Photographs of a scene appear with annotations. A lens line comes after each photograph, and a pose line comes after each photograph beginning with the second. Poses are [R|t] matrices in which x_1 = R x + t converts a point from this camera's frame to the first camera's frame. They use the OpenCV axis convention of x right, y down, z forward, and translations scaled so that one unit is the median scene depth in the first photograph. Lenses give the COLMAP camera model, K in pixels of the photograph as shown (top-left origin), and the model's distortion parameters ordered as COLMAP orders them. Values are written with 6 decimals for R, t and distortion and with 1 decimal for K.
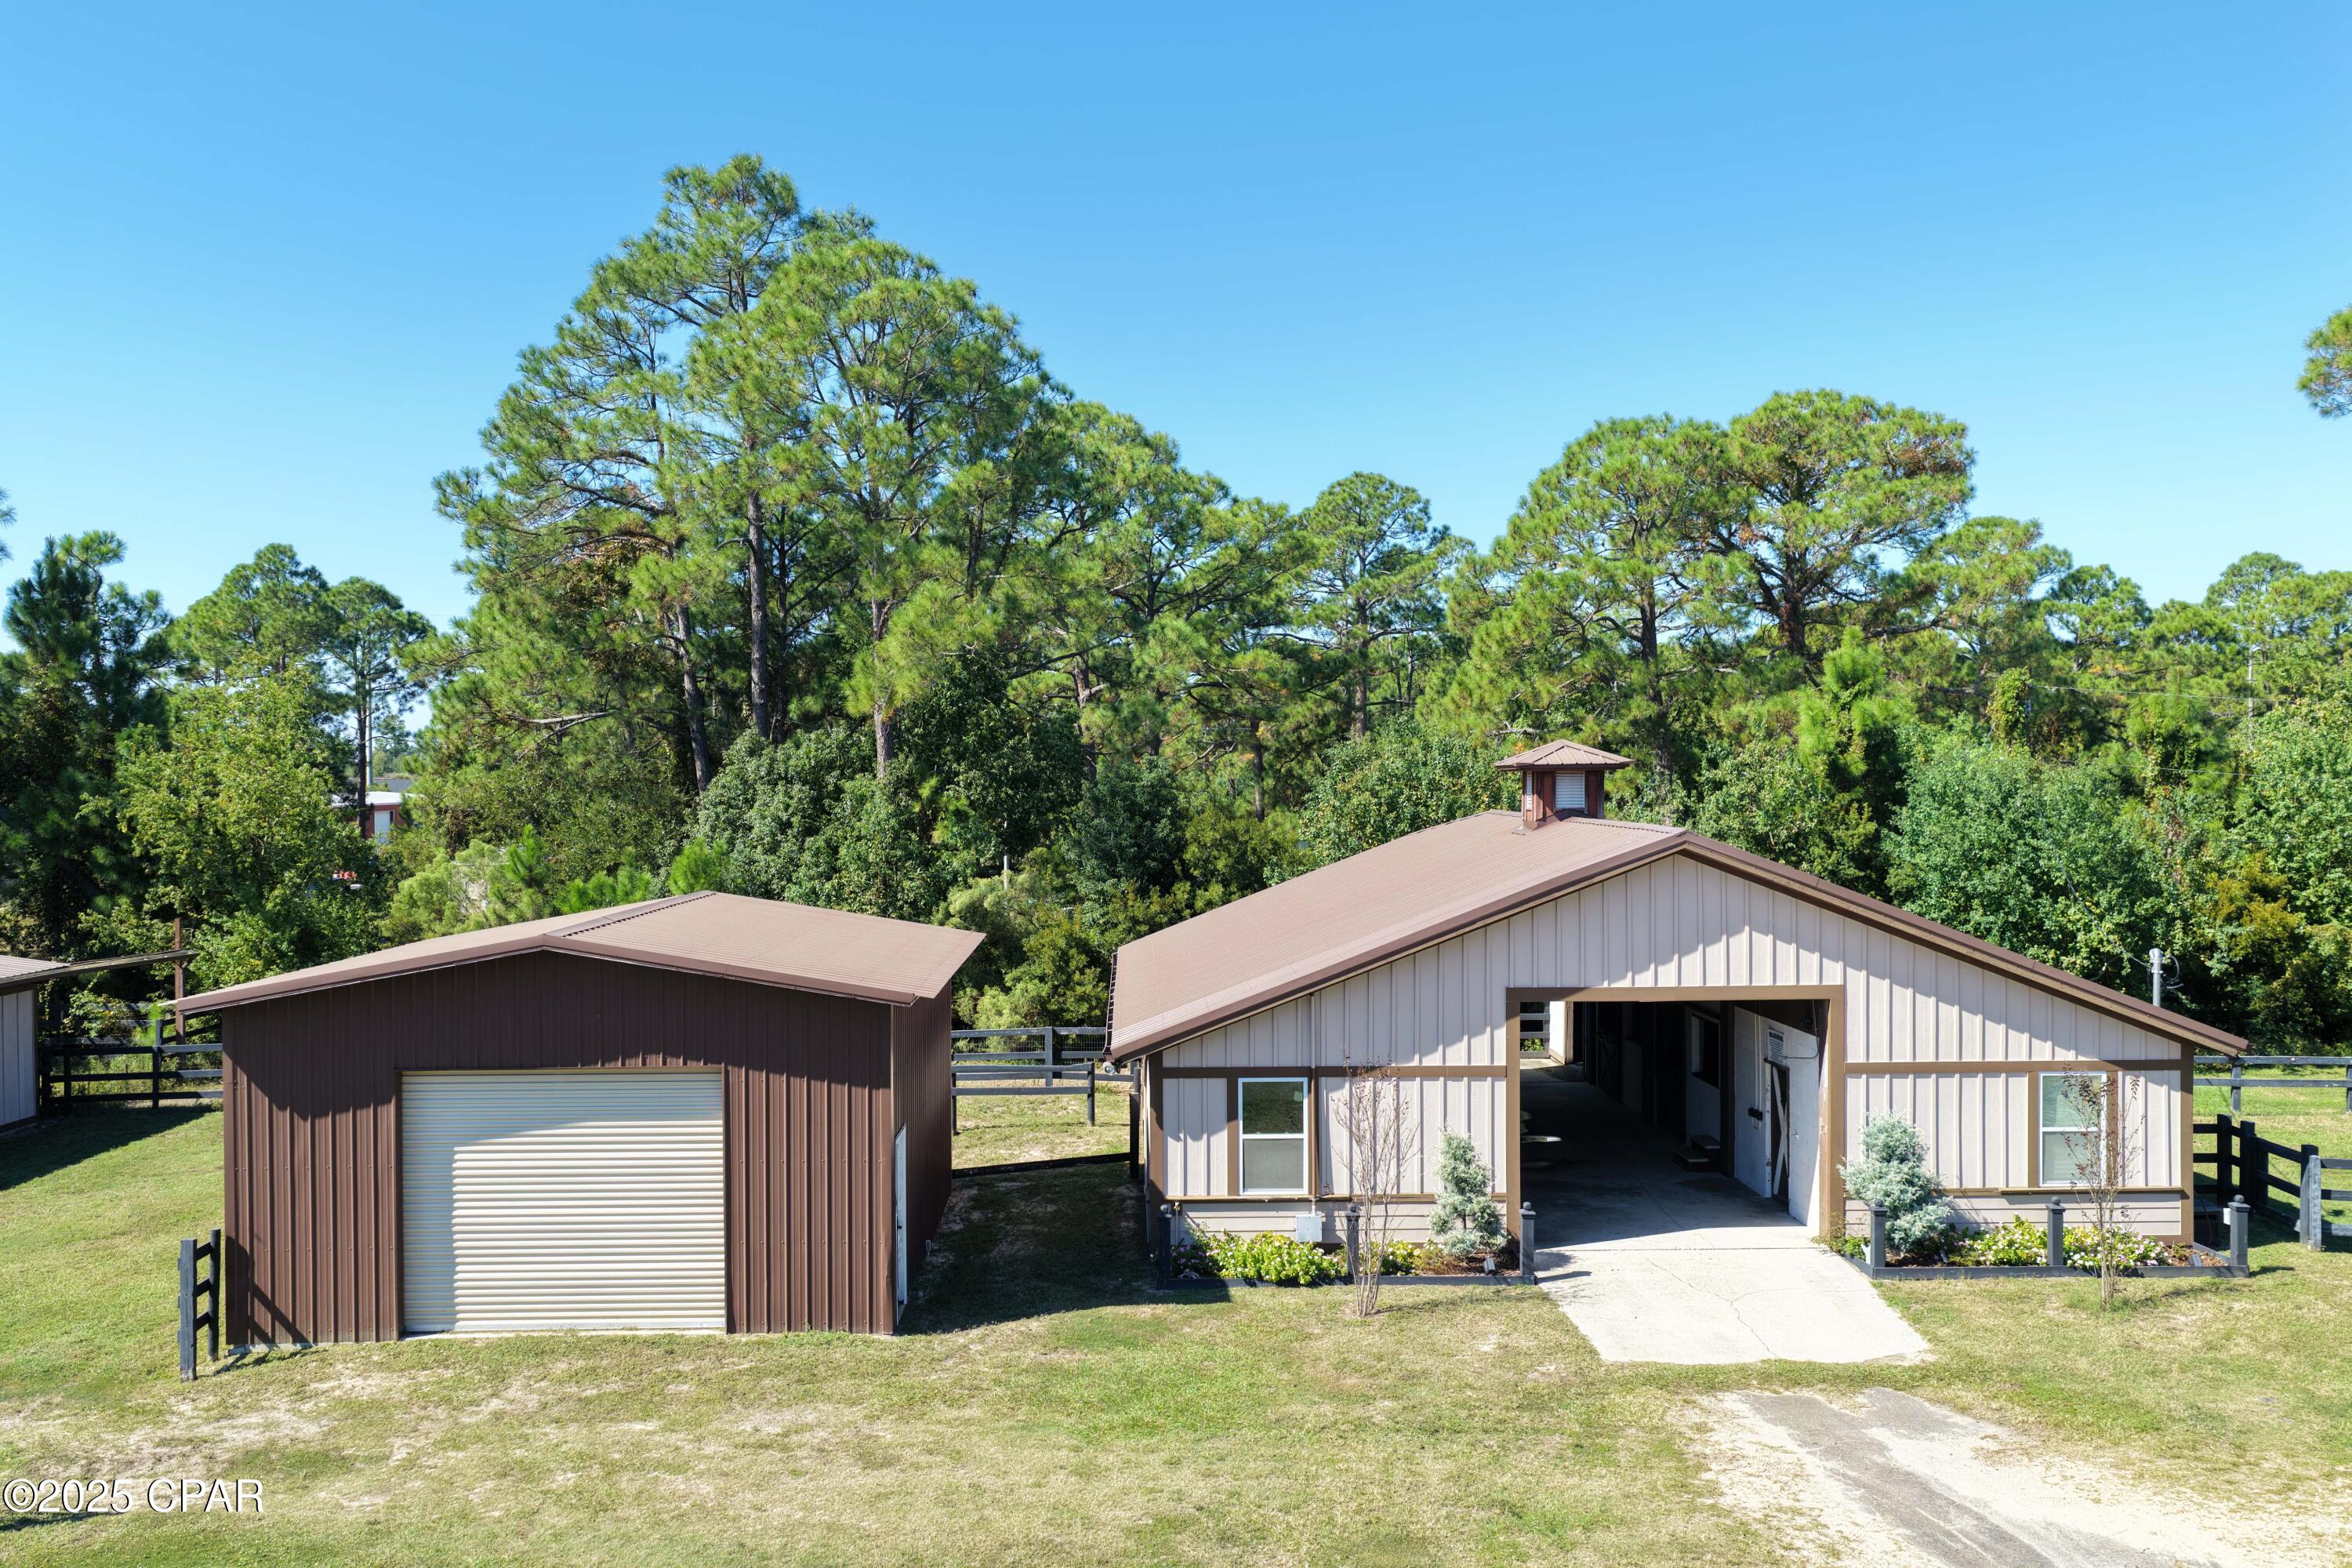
lens RADIAL K [[1953.9, 0, 1176.0], [0, 1953.9, 783.3], [0, 0, 1]] dist [-0.008961, 0.033234]
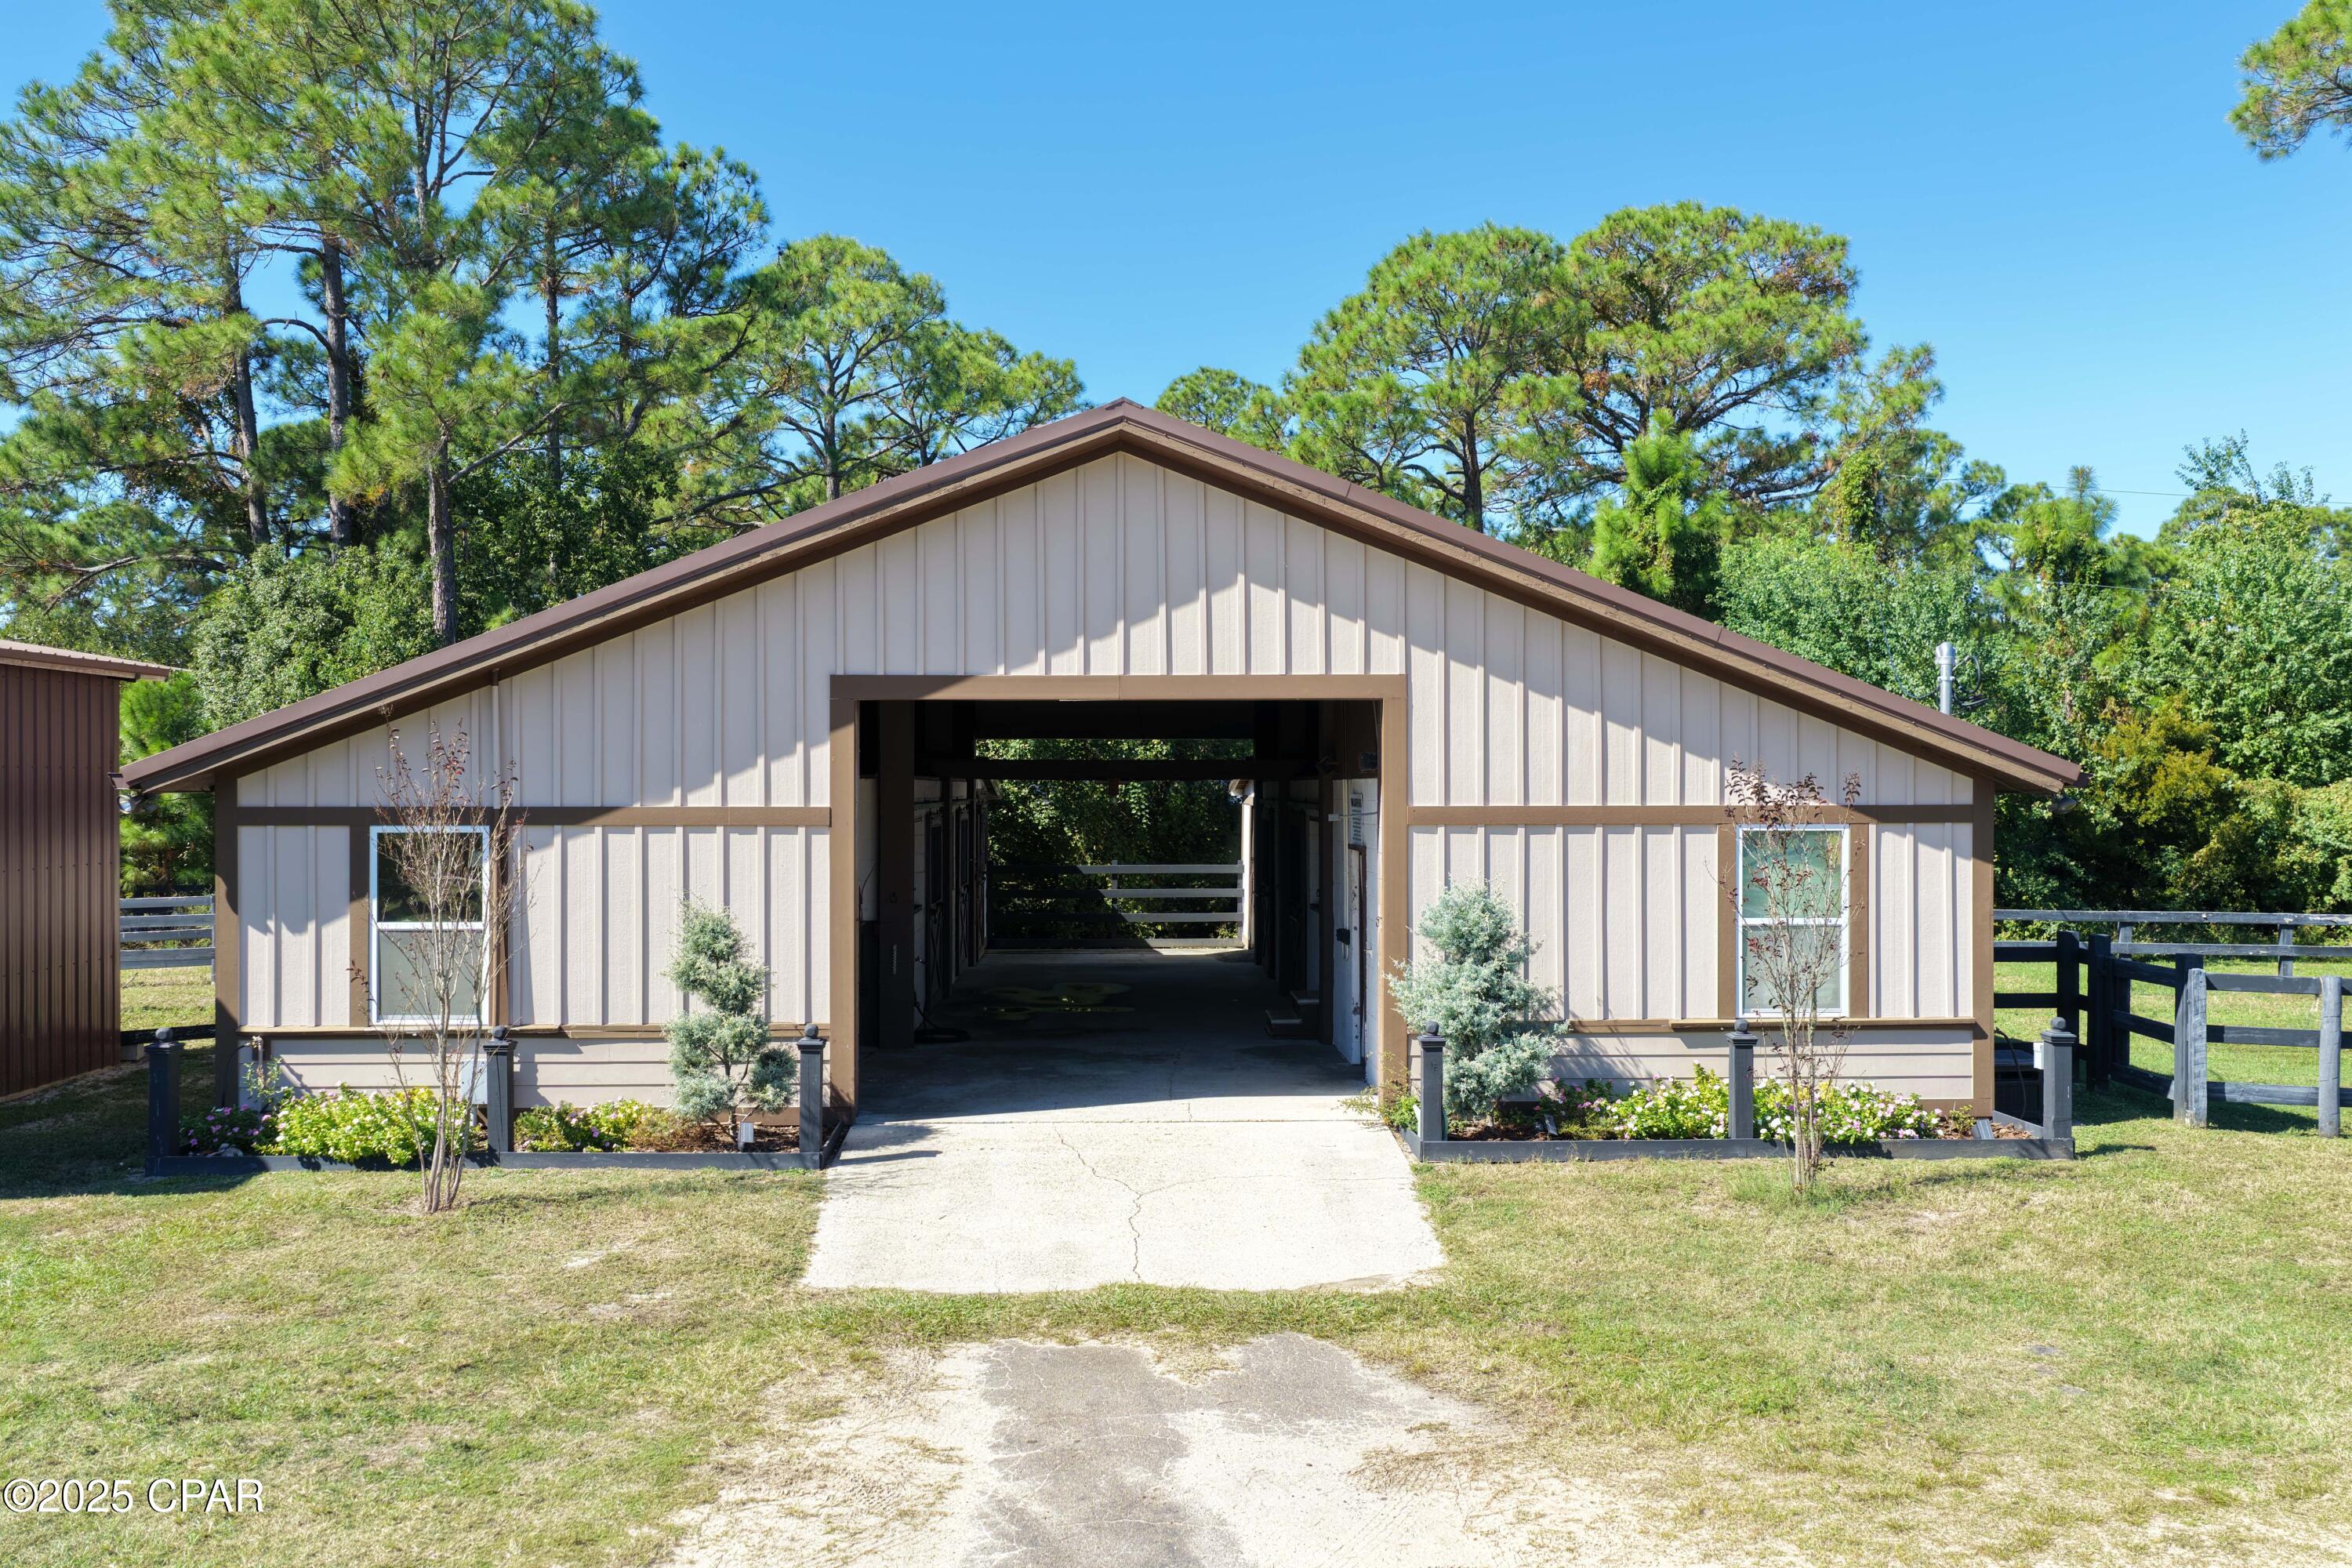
lens RADIAL K [[1953.9, 0, 1172.2], [0, 1953.9, 784.8], [0, 0, 1]] dist [-0.008961, 0.033234]
pose [[0.999963, 0.002914, 0.008104, 0.266713], [-0.002851, 0.999966, -0.007752, 0.141550], [-0.008127, 0.007729, 0.999937, 0.408522]]
